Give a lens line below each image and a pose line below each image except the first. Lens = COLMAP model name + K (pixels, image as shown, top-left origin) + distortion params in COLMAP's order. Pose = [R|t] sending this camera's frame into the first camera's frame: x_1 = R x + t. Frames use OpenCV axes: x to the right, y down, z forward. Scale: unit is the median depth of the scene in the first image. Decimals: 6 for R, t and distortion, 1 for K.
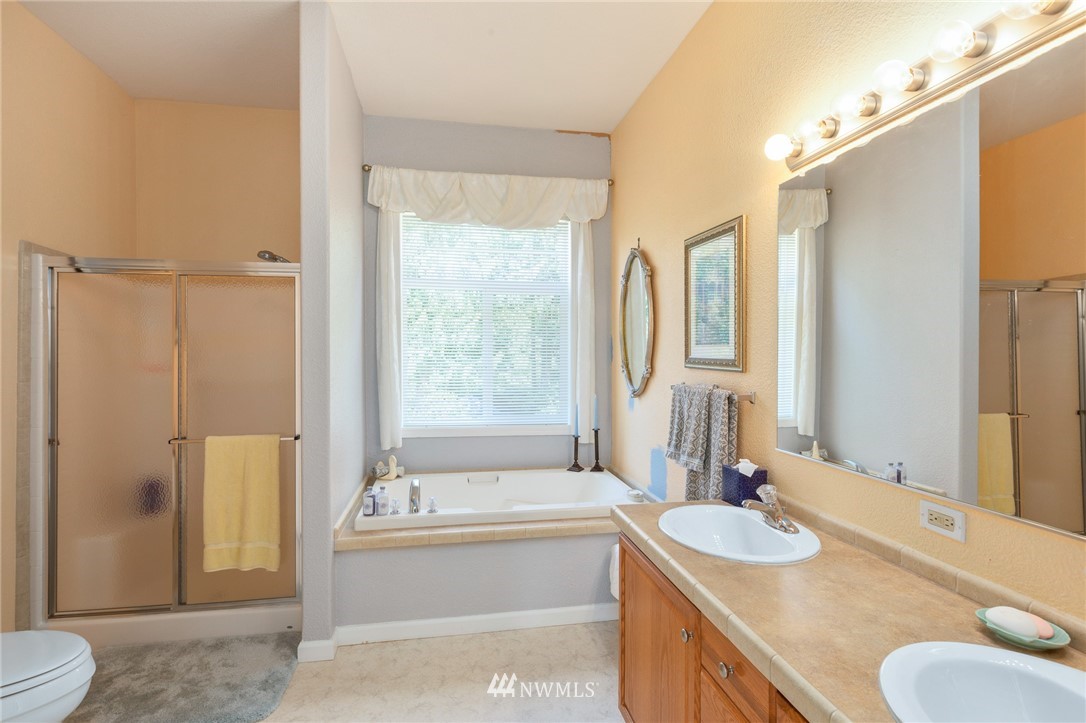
lens RADIAL K [[543.8, 0, 539.7], [0, 543.8, 359.1], [0, 0, 1]] dist [-0.002175, -0.002500]
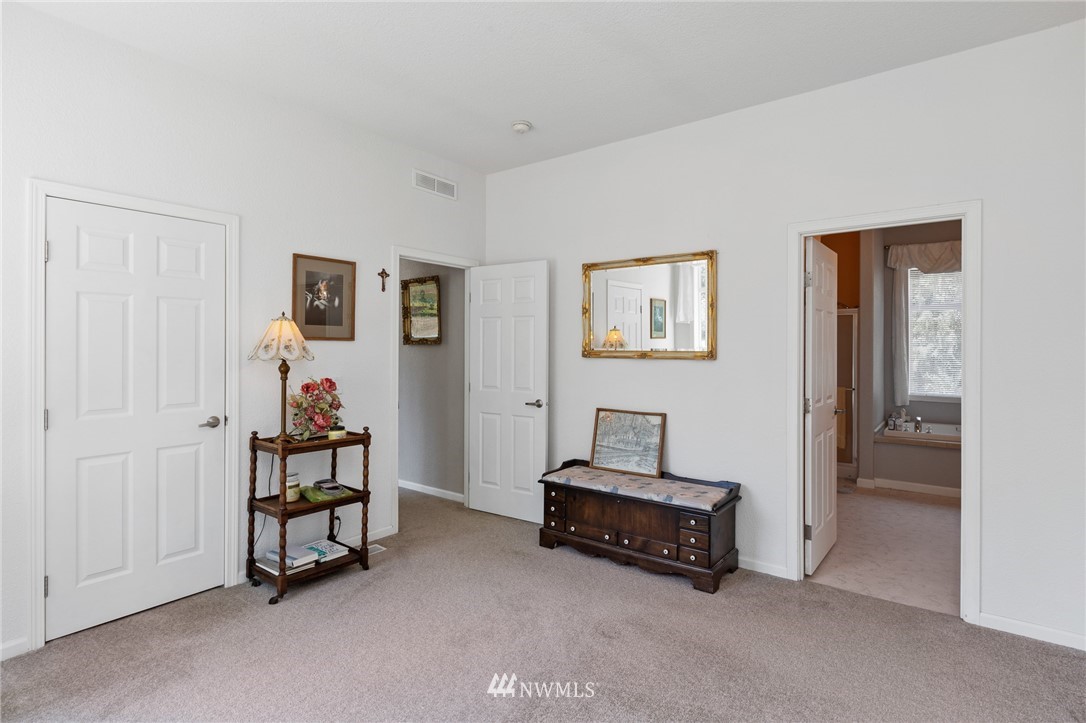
lens RADIAL K [[543.8, 0, 541.3], [0, 543.8, 353.4], [0, 0, 1]] dist [-0.002175, -0.002500]
pose [[0.674618, 0.003718, -0.738158, 0.235061], [-0.007310, 0.999972, -0.001644, 0.007966], [0.738131, 0.006505, 0.674626, -1.044104]]
